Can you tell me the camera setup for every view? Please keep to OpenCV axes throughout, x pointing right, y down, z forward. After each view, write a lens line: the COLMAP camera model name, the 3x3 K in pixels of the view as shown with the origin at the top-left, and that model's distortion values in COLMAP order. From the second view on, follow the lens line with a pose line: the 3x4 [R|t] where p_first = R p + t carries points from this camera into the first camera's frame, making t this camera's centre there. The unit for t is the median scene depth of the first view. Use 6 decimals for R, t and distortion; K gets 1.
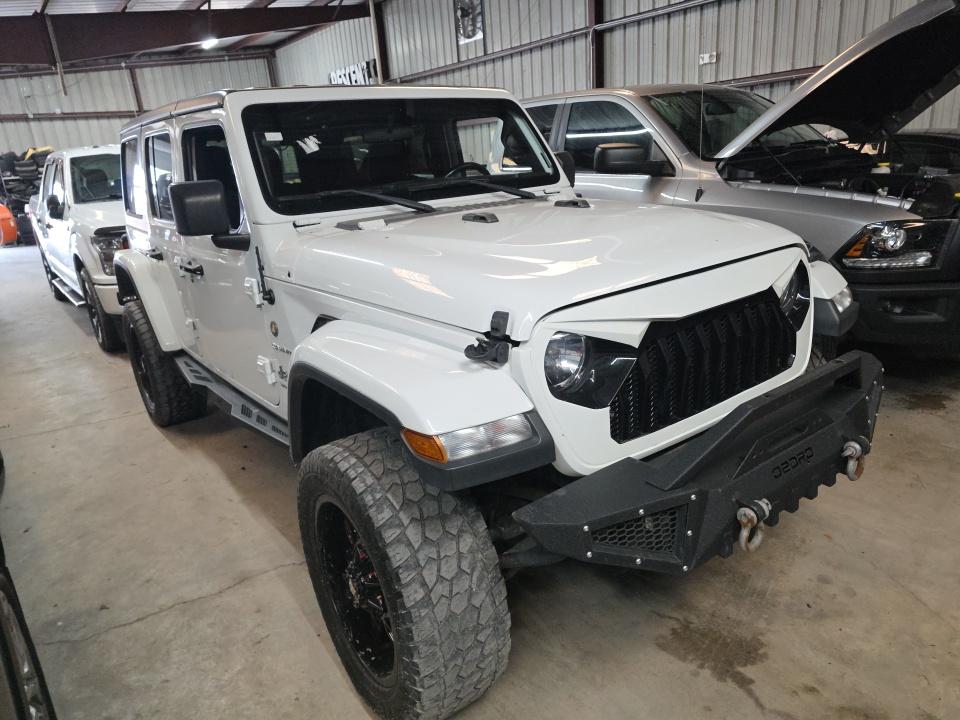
lens RADIAL K [[649.7, 0, 475.3], [0, 649.7, 356.1], [0, 0, 1]] dist [0.028527, -0.033420]
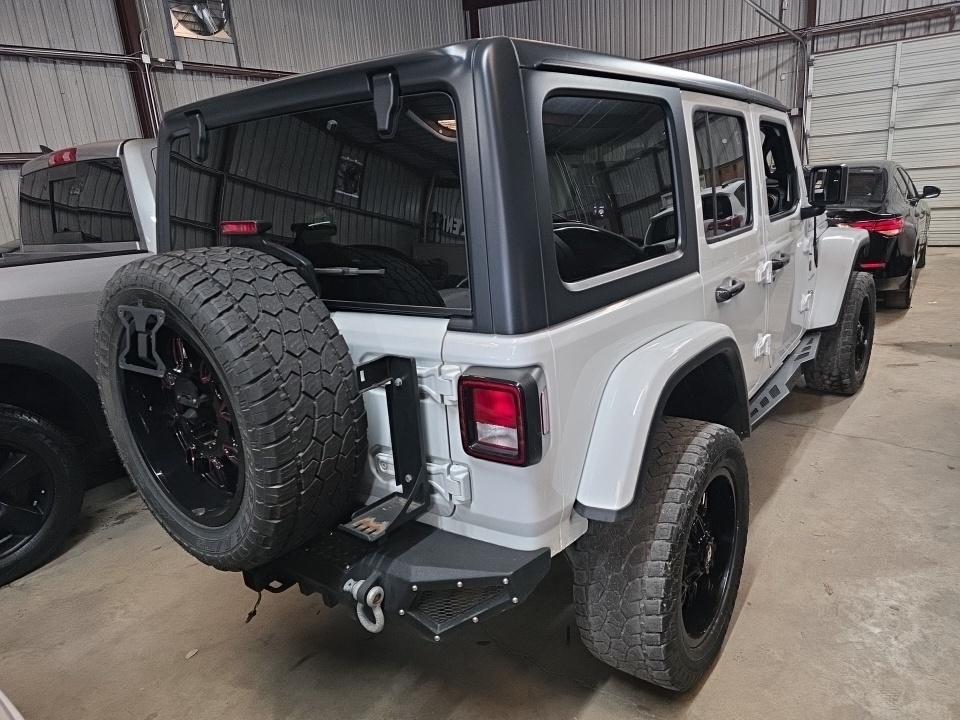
lens RADIAL K [[644.6, 0, 516.9], [0, 644.6, 355.6], [0, 0, 1]] dist [0.031915, 0.000672]
pose [[-0.310554, -0.161212, 0.936785, -2.244186], [0.376044, 0.884280, 0.276839, -0.770909], [-0.873010, 0.438246, -0.213994, 2.917670]]
